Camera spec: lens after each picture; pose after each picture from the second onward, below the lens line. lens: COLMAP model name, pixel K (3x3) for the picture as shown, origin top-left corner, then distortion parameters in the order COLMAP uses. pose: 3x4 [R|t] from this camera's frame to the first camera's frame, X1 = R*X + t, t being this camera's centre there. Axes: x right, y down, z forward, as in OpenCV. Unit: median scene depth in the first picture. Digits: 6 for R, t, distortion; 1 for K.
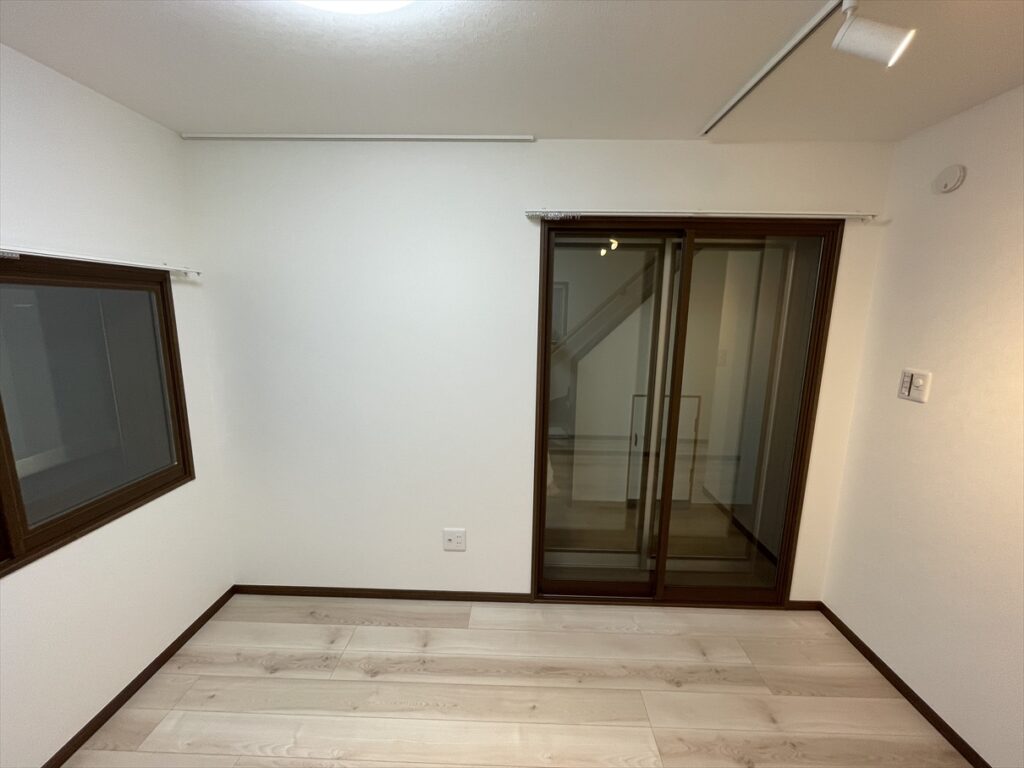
lens RADIAL K [[415.1, 0, 512.0], [0, 415.1, 384.0], [0, 0, 1]] dist [-0.001426, -0.000147]
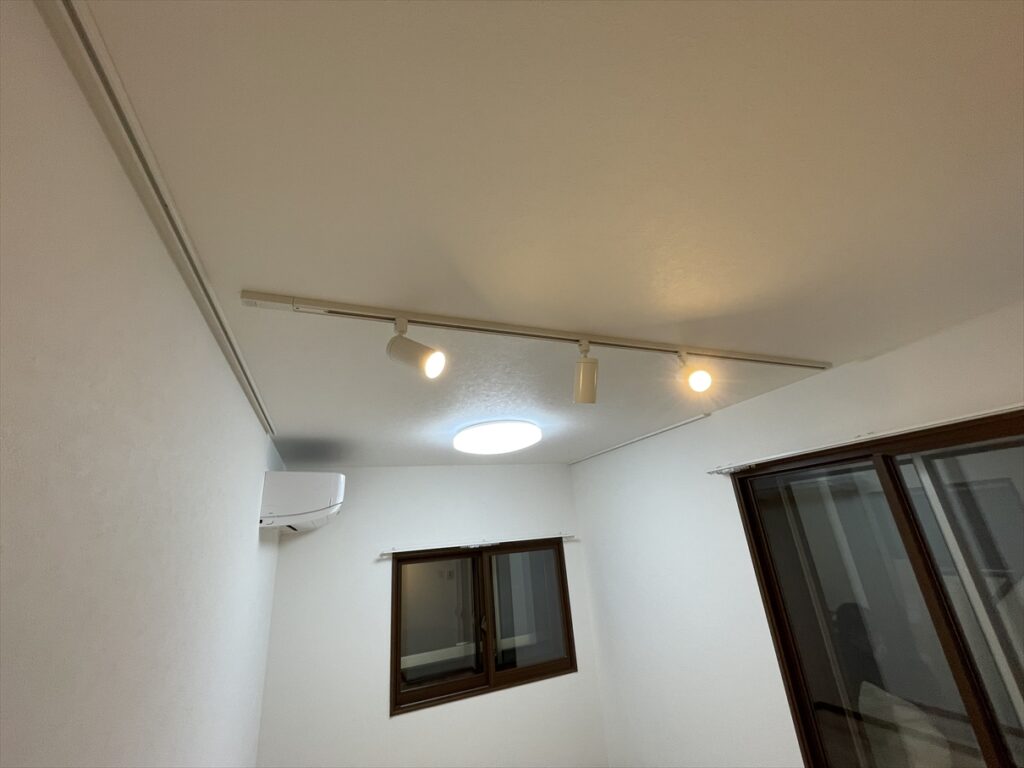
lens RADIAL K [[415.1, 0, 512.0], [0, 415.1, 384.0], [0, 0, 1]] dist [-0.001426, -0.000147]
pose [[0.385199, -0.355980, -0.851410, 0.939660], [-0.082744, 0.905566, -0.416058, -0.092078], [0.919116, 0.230715, 0.319368, 0.013366]]
